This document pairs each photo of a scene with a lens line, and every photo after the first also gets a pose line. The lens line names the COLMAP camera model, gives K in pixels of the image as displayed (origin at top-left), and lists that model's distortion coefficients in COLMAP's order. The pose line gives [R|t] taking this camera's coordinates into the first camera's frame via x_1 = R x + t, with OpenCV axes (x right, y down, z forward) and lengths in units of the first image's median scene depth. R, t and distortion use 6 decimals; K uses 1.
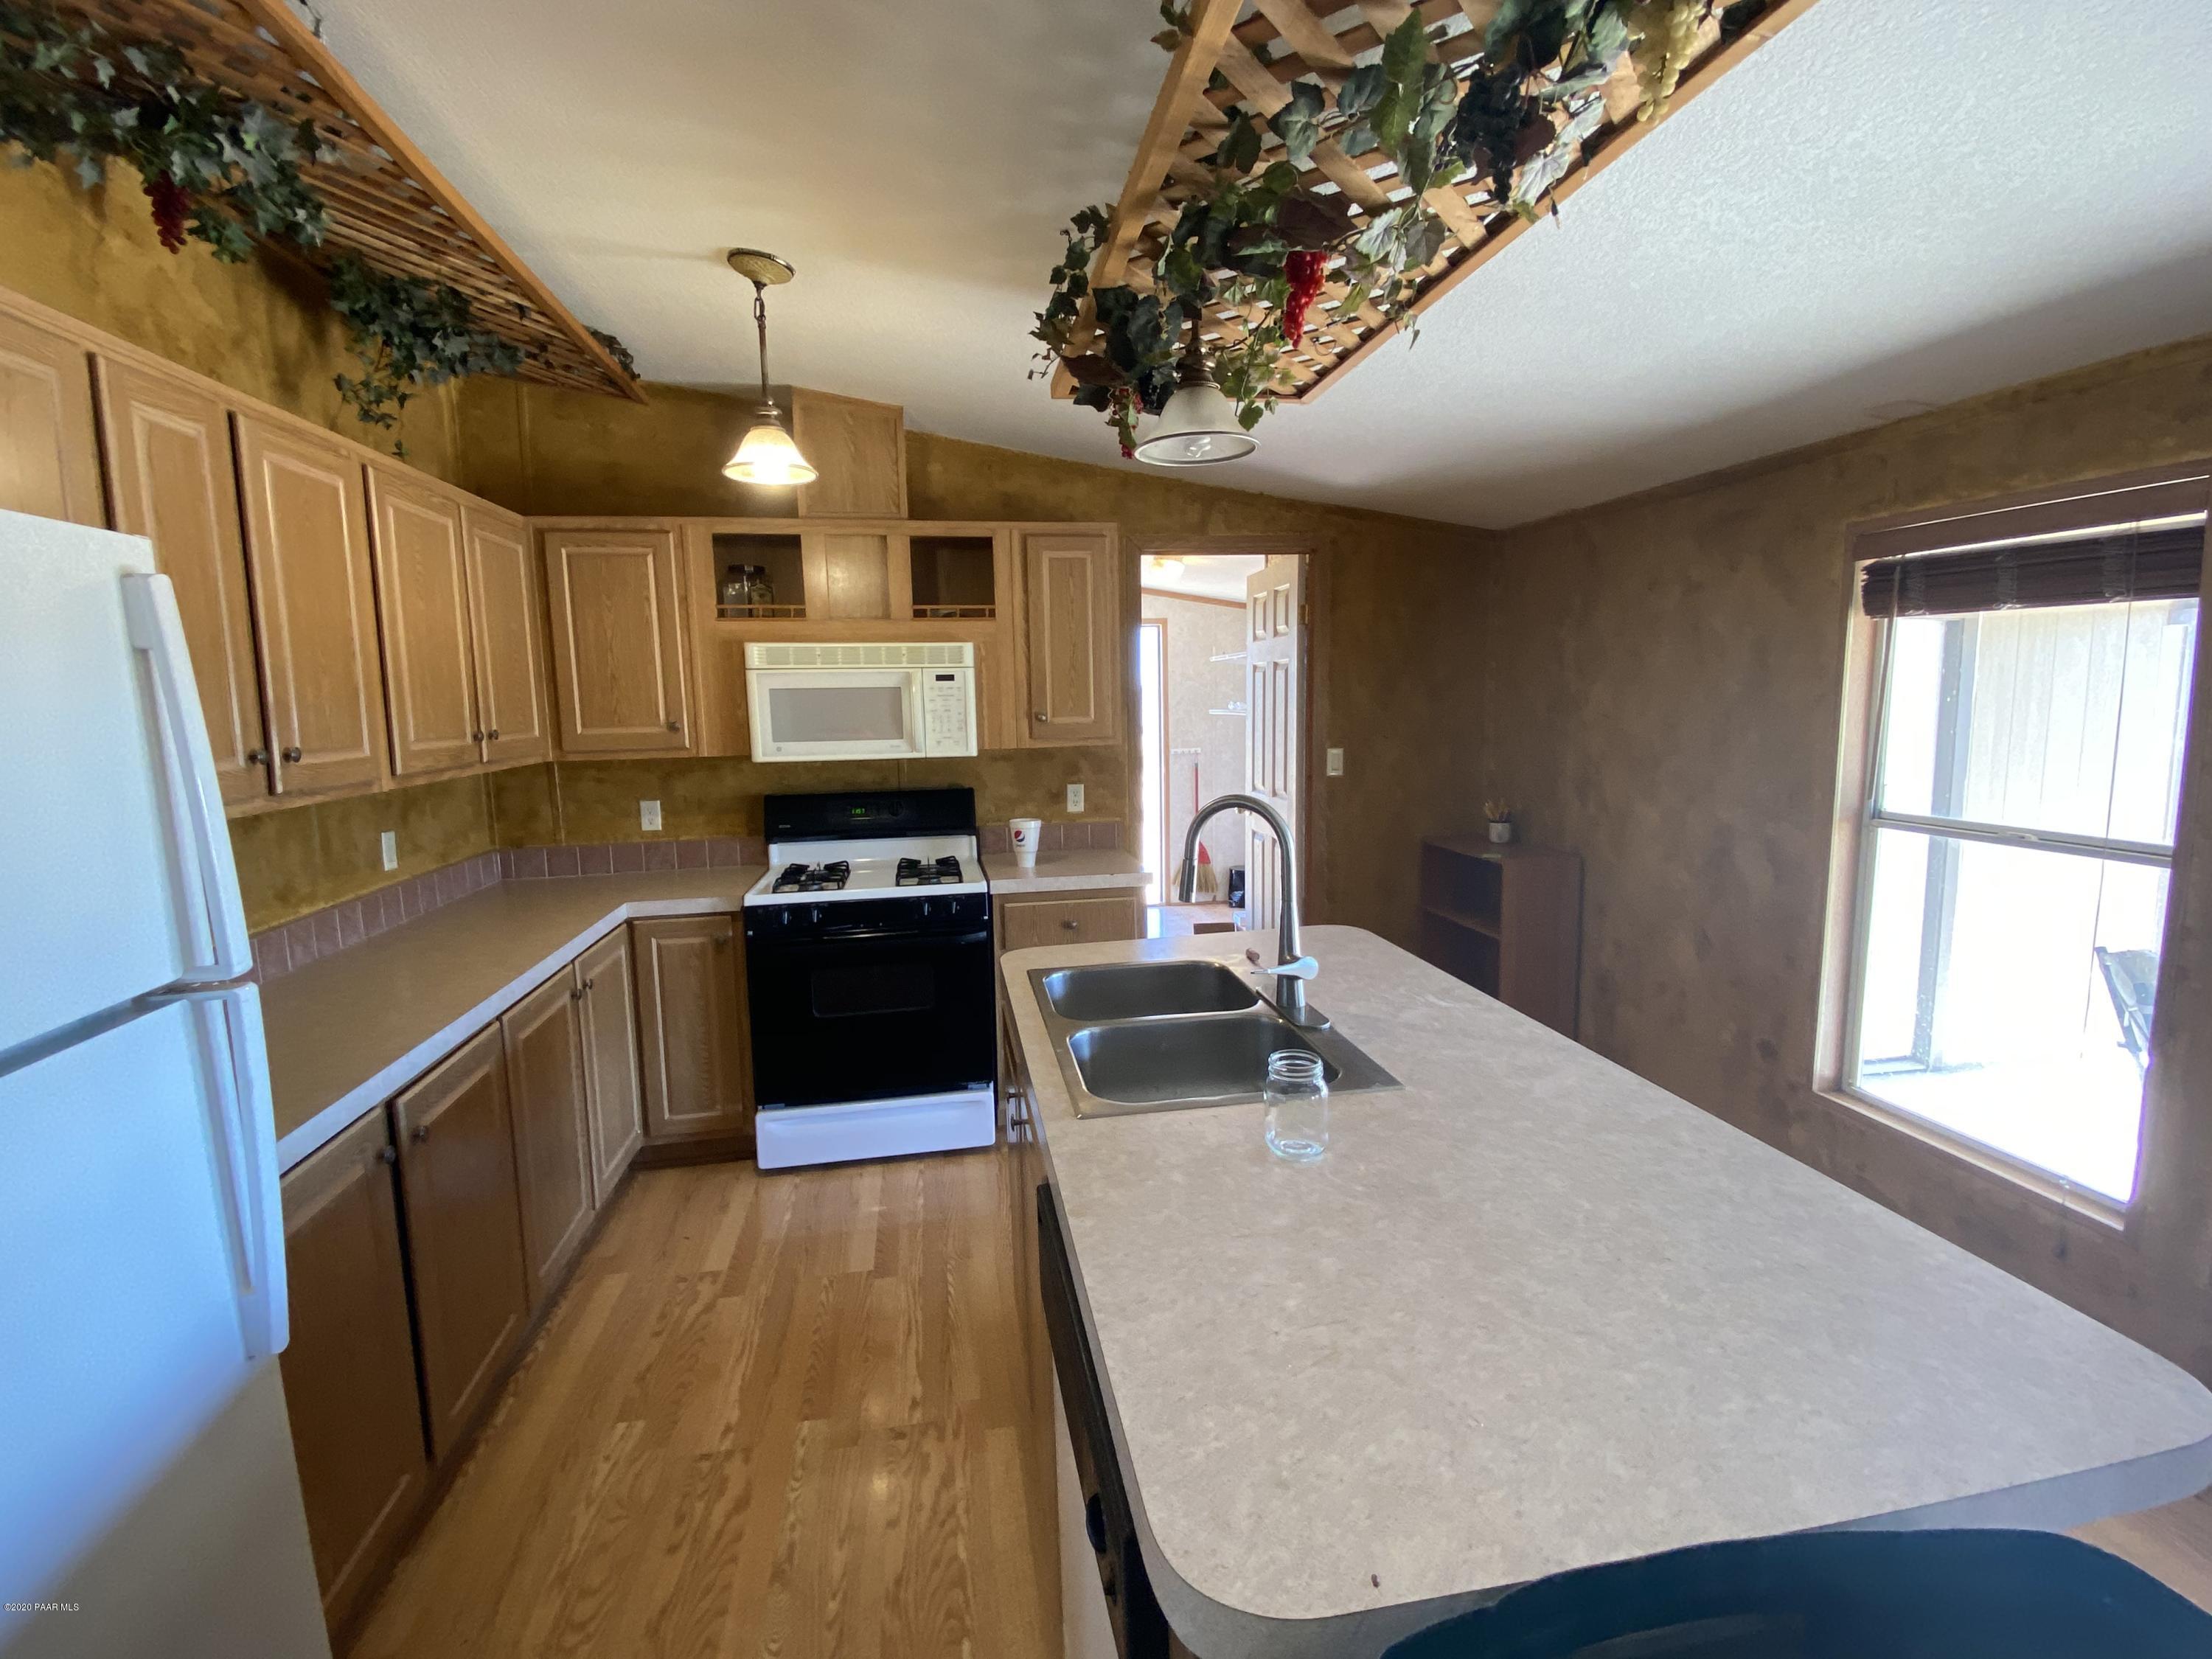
lens RADIAL K [[1014.9, 0, 1106.3], [0, 1014.9, 832.6], [0, 0, 1]] dist [-0.023205, -0.001468]
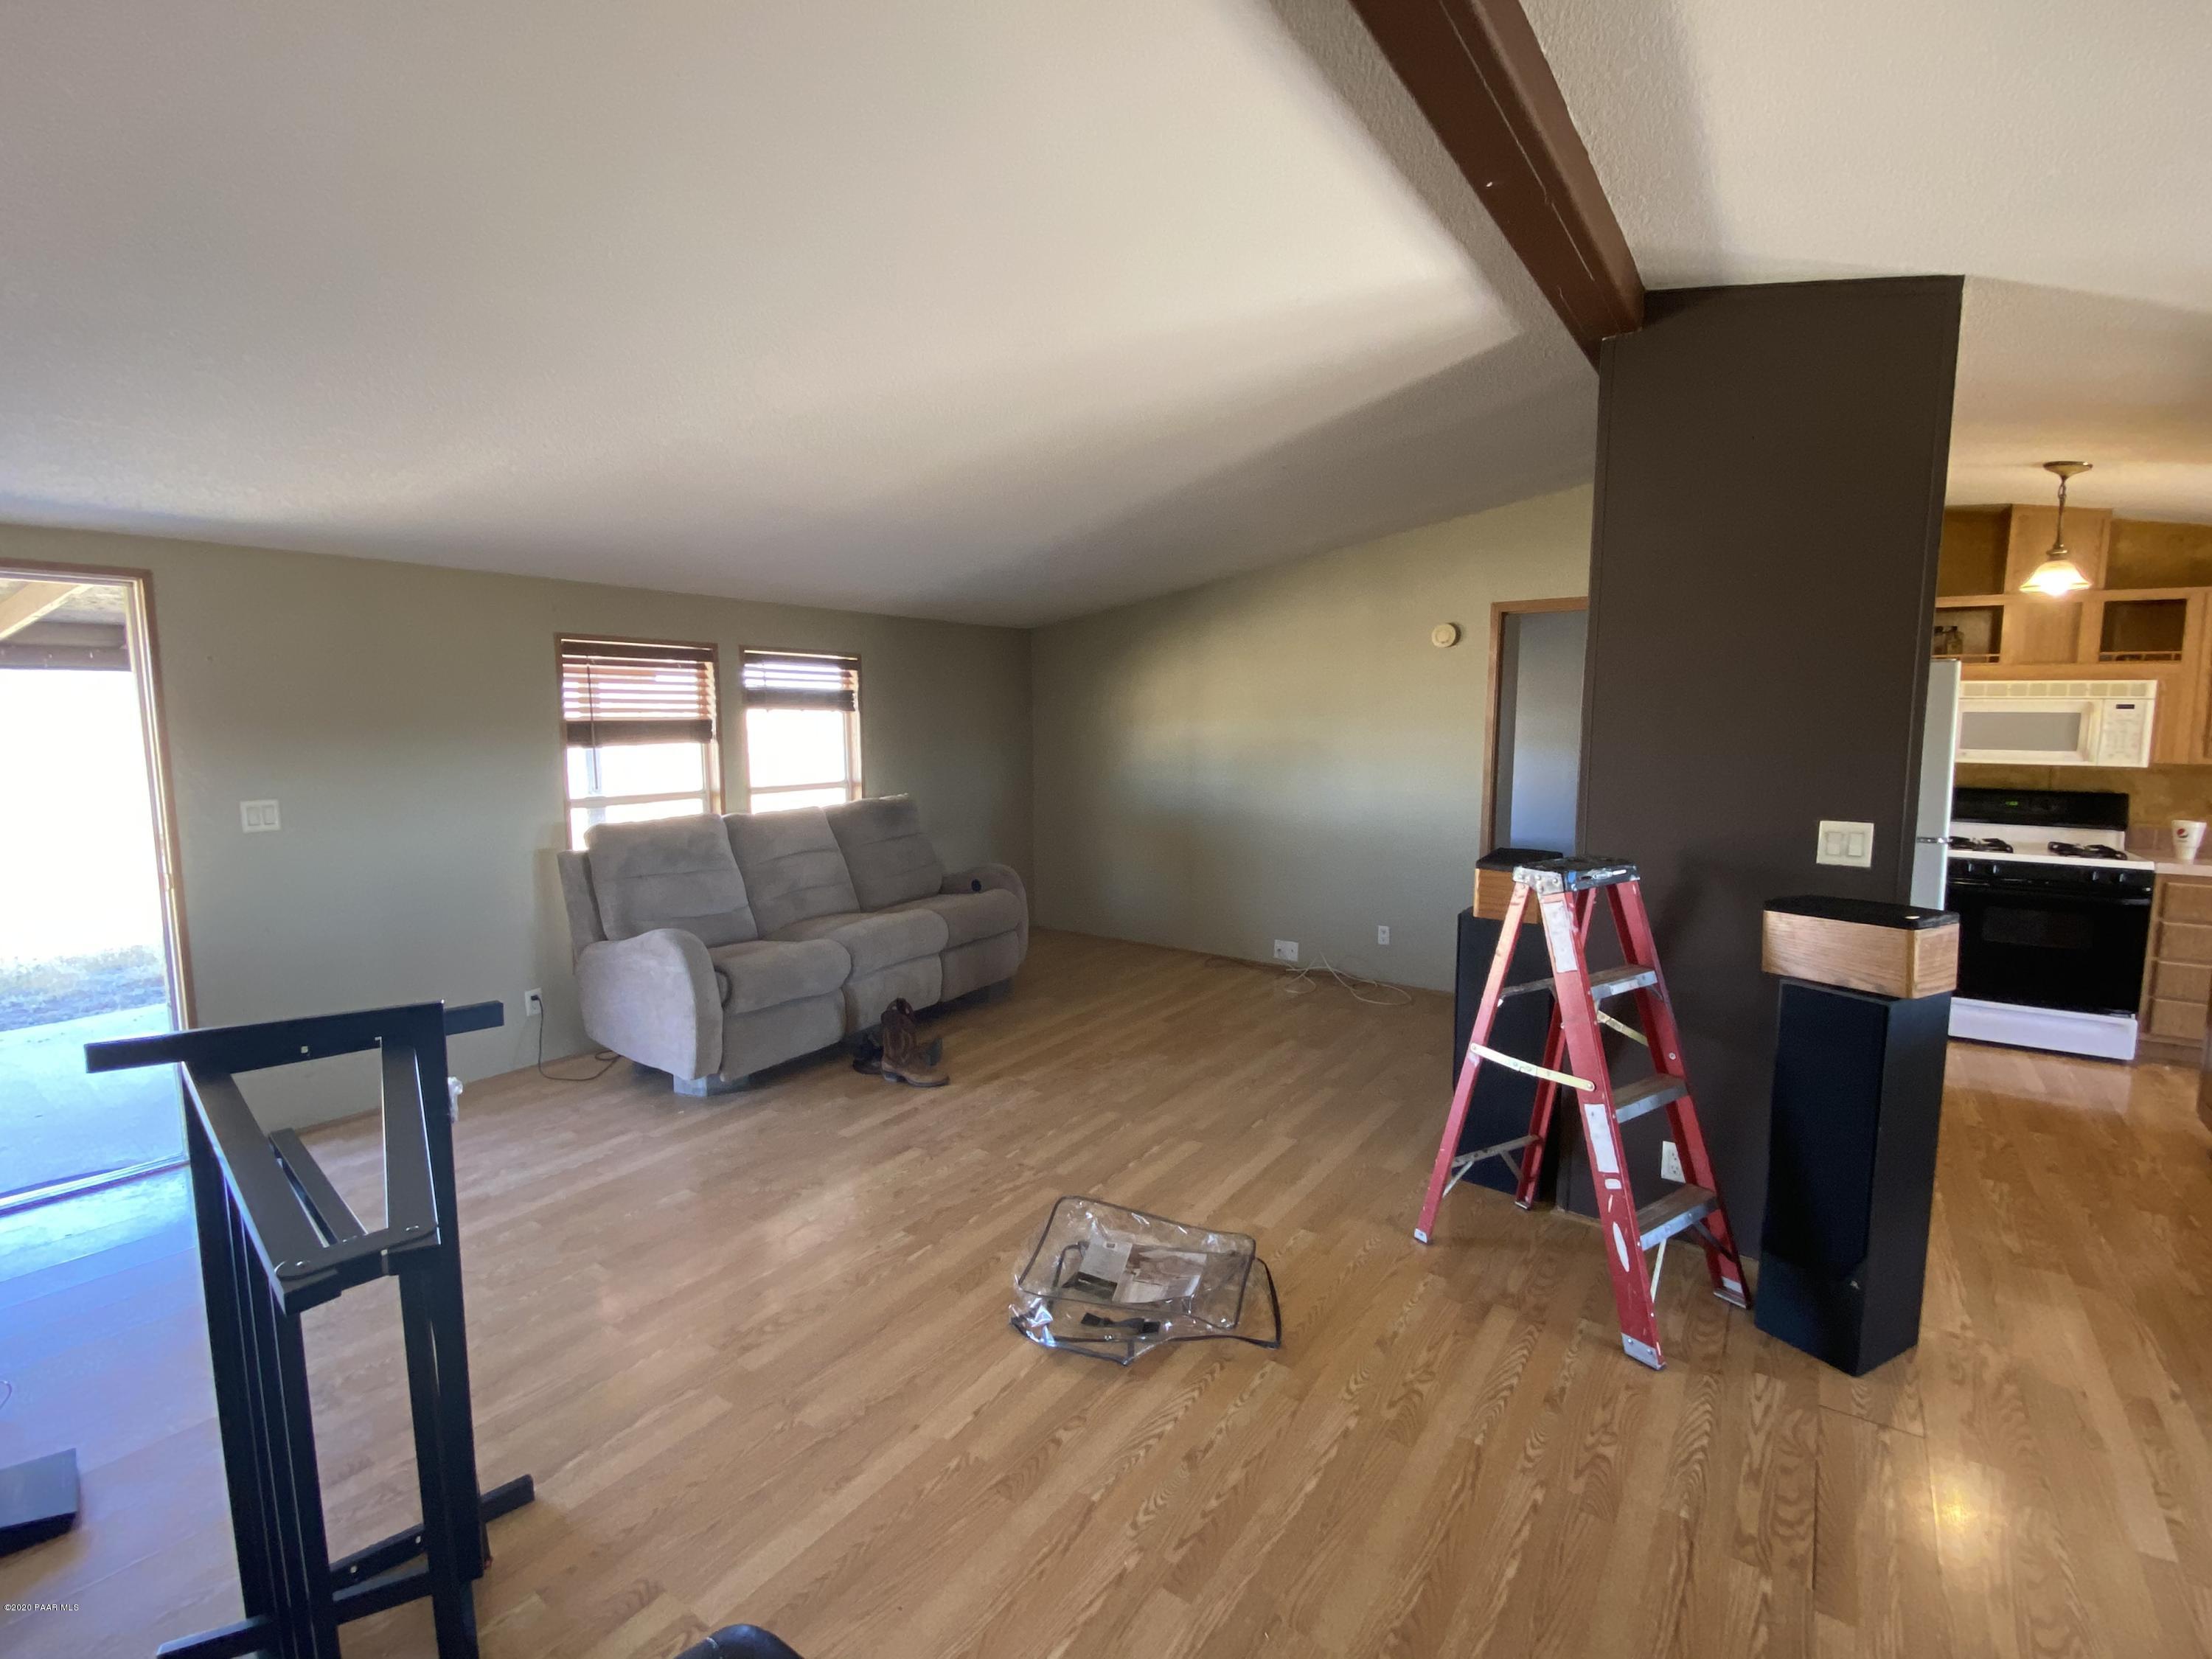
lens RADIAL K [[1014.9, 0, 1103.3], [0, 1014.9, 824.5], [0, 0, 1]] dist [-0.023205, -0.001468]
pose [[0.690729, 0.095647, -0.716760, -0.141030], [-0.109051, 0.993655, 0.027506, 0.109493], [0.714844, 0.059164, 0.696777, -0.839596]]
